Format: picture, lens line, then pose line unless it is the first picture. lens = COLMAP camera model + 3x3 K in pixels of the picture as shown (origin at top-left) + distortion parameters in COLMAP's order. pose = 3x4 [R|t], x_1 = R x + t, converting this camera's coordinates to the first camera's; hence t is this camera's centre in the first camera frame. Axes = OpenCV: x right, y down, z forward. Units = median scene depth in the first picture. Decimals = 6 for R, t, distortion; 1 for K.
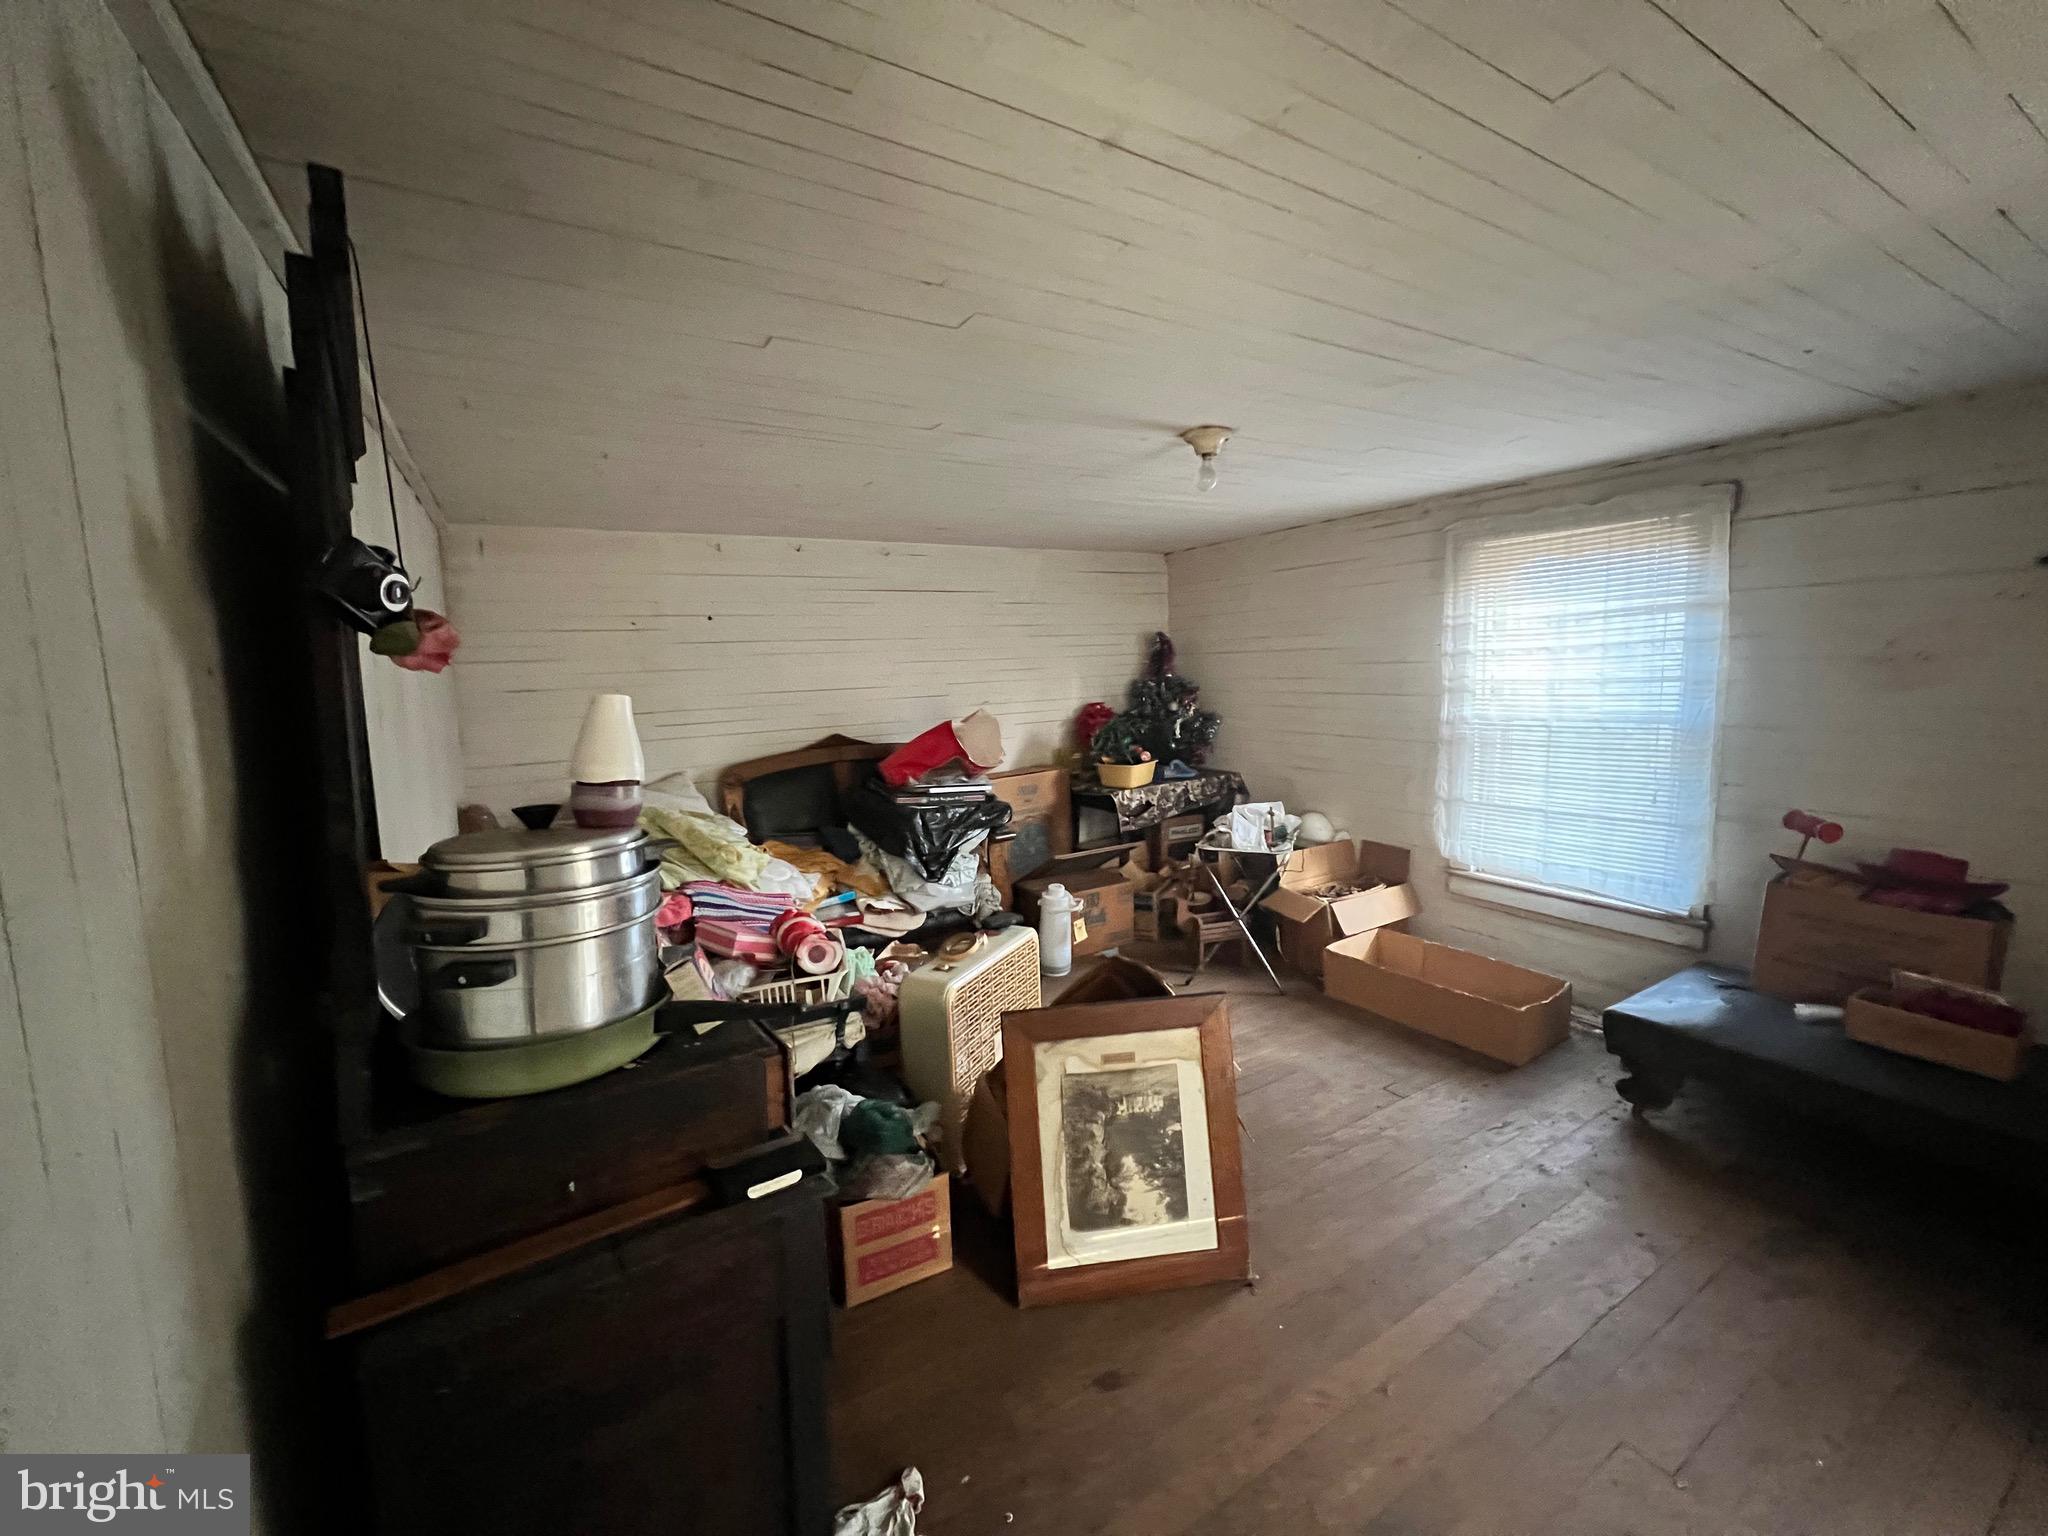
lens RADIAL K [[818.5, 0, 1020.5], [0, 818.5, 760.1], [0, 0, 1]] dist [-0.000116, -0.000041]
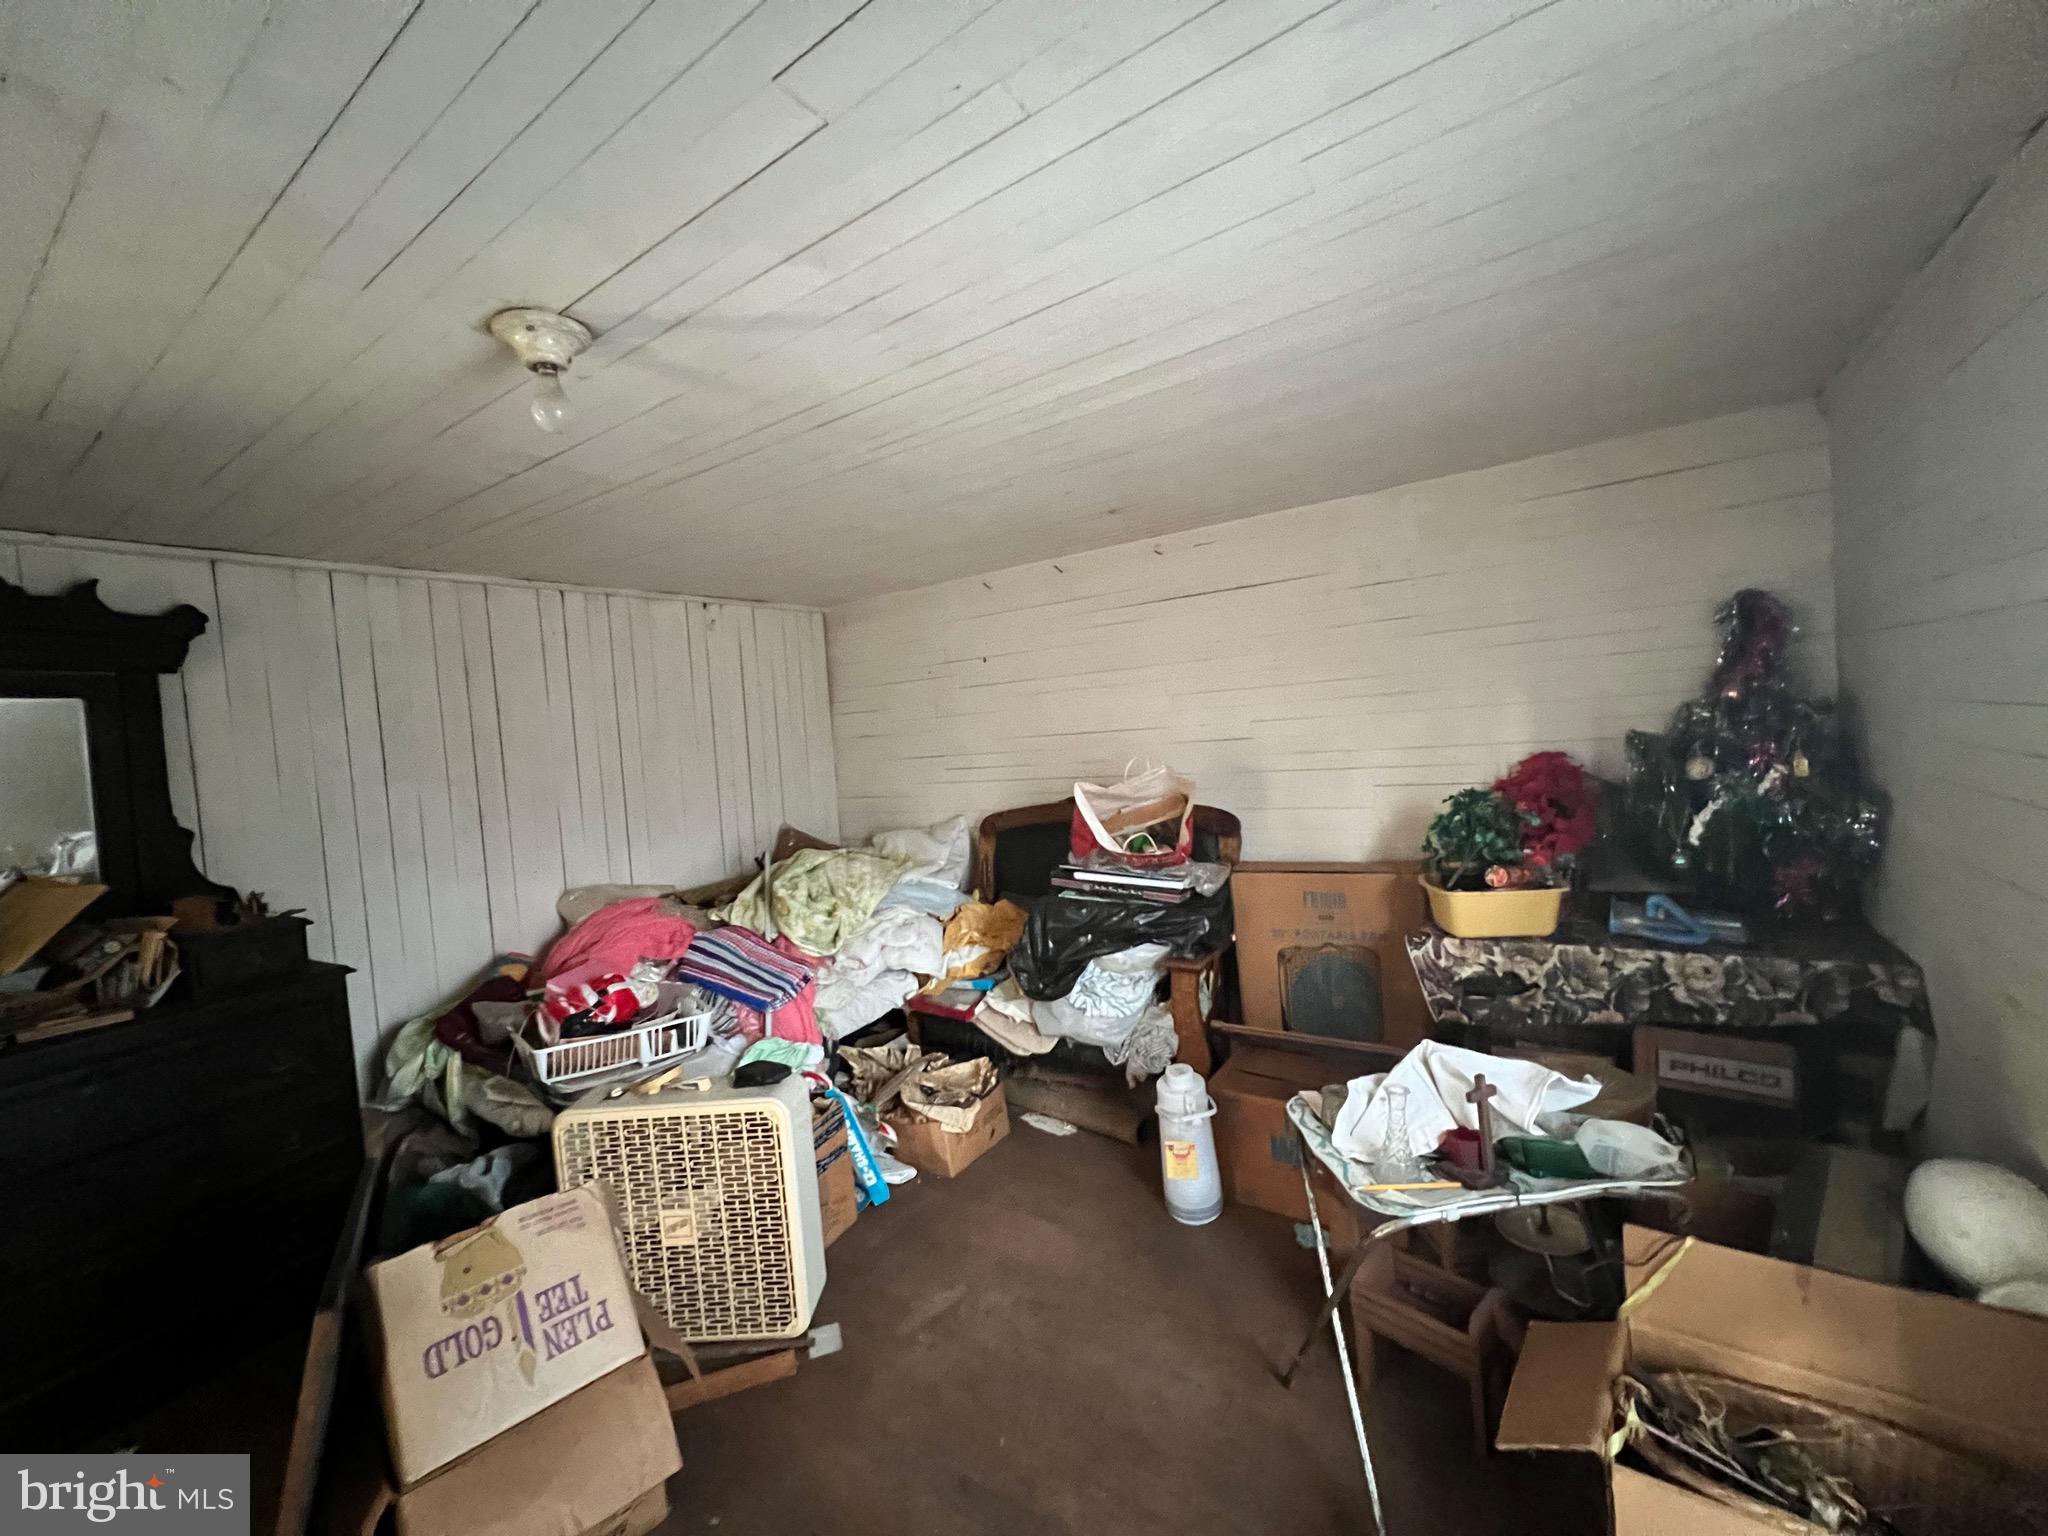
lens RADIAL K [[818.5, 0, 1020.5], [0, 818.5, 760.1], [0, 0, 1]] dist [-0.000116, -0.000041]
pose [[0.429884, 0.037103, -0.902122, 0.442828], [-0.049057, 0.998639, 0.017696, -0.063903], [0.901551, 0.036648, 0.431119, 0.535557]]
